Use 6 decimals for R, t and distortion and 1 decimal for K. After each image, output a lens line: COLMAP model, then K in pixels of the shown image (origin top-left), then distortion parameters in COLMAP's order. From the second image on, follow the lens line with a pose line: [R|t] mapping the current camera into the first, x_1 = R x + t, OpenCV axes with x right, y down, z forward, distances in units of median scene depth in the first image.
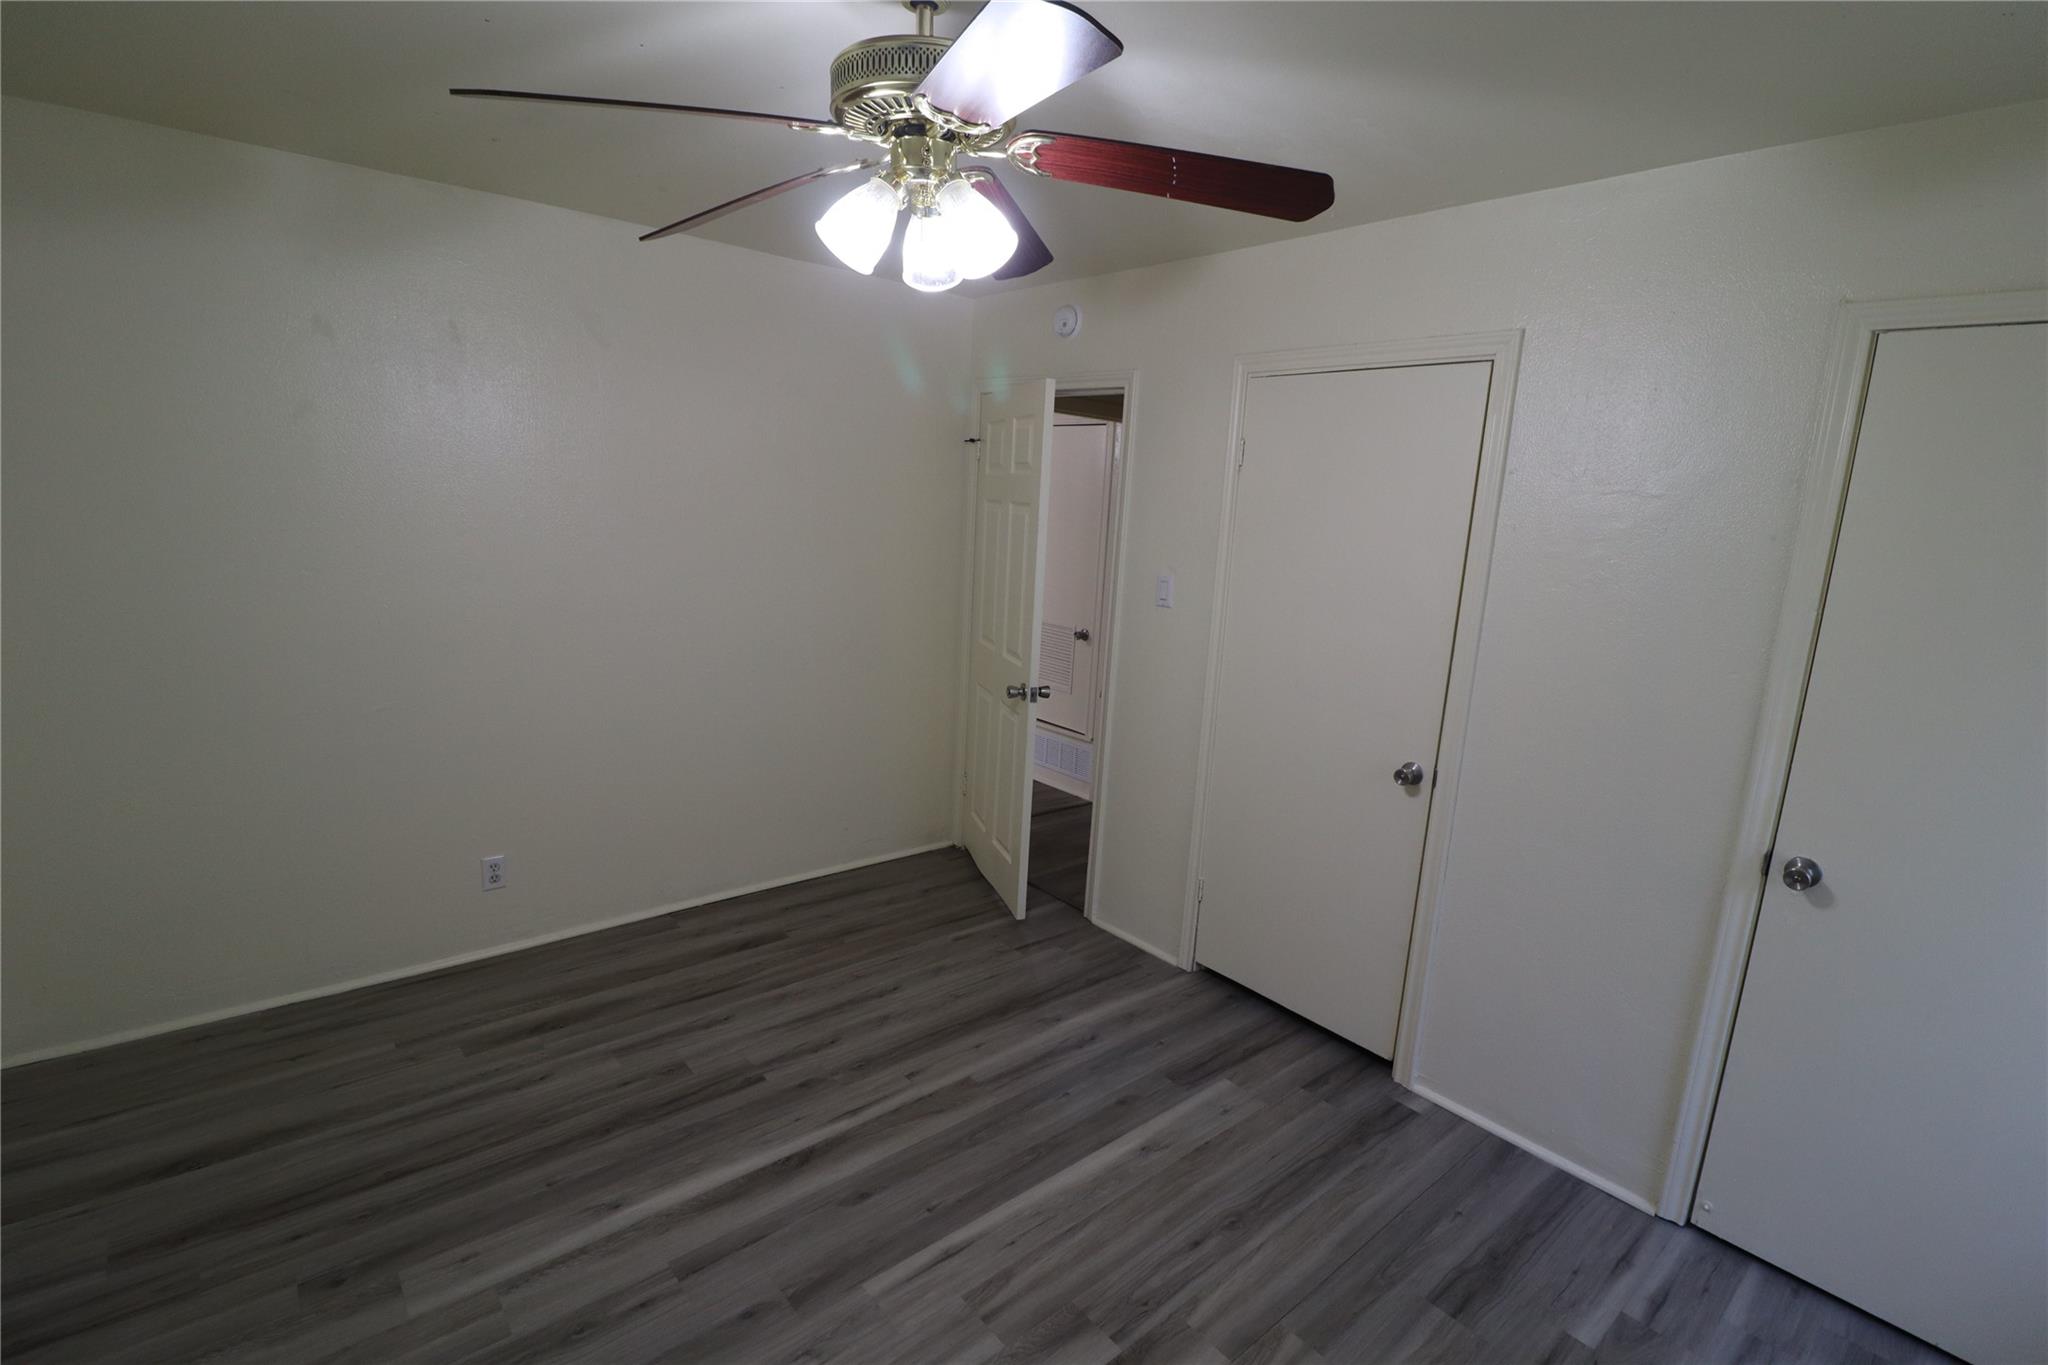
lens RADIAL K [[952.8, 0, 1021.7], [0, 952.8, 688.5], [0, 0, 1]] dist [-0.001894, -0.012110]
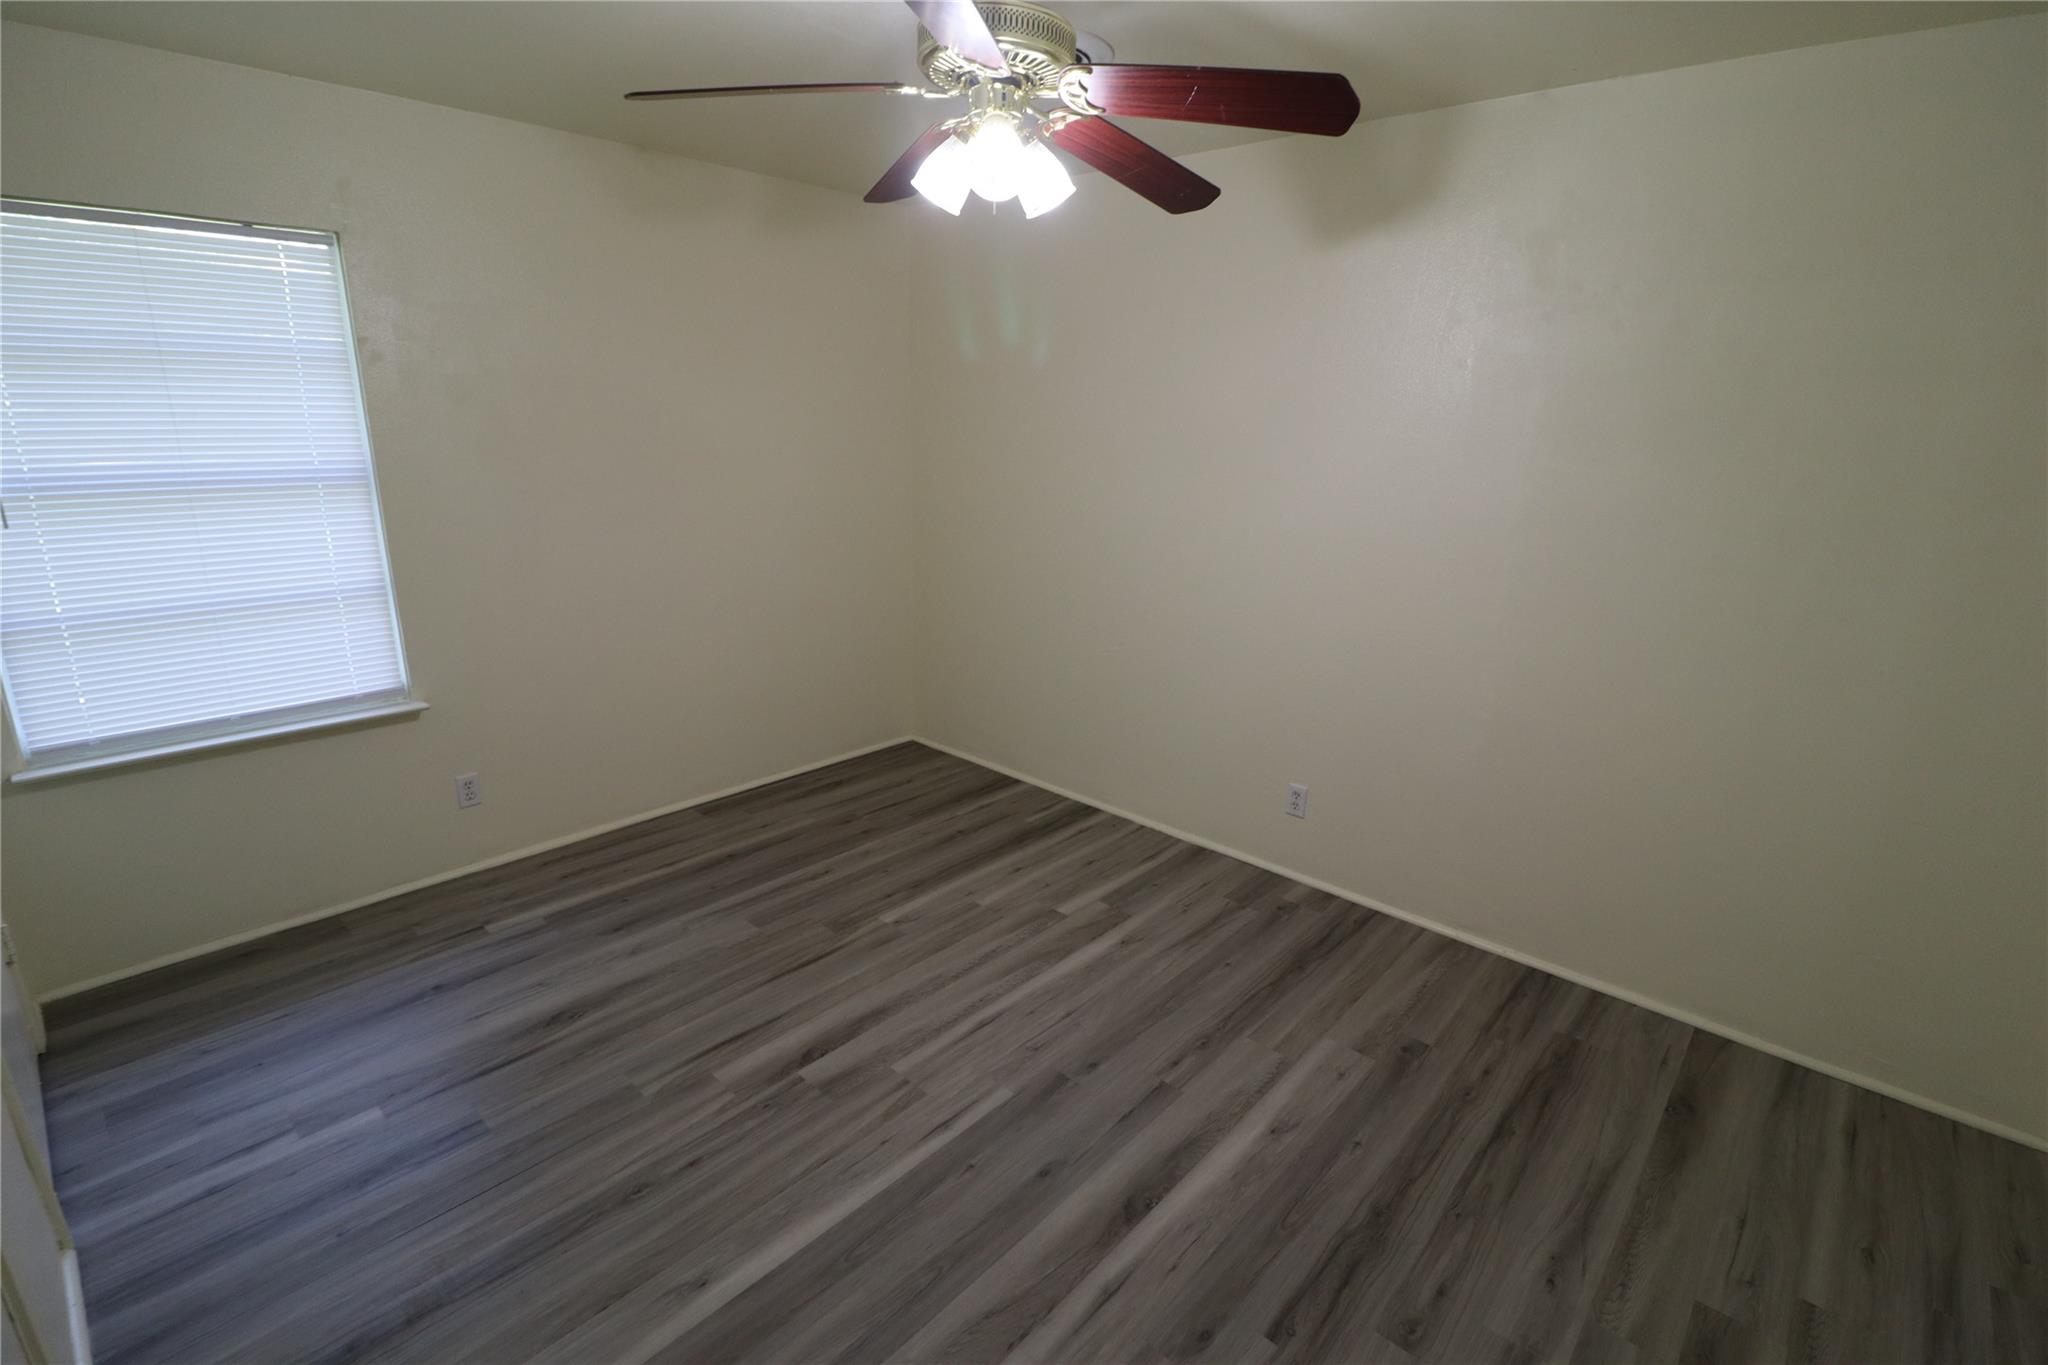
lens RADIAL K [[952.8, 0, 1021.7], [0, 952.8, 688.5], [0, 0, 1]] dist [-0.001894, -0.012110]
pose [[-0.989629, -0.038234, -0.138466, 0.003785], [-0.098594, 0.881815, 0.461174, -0.329085], [0.104469, 0.470043, -0.876439, 1.669881]]
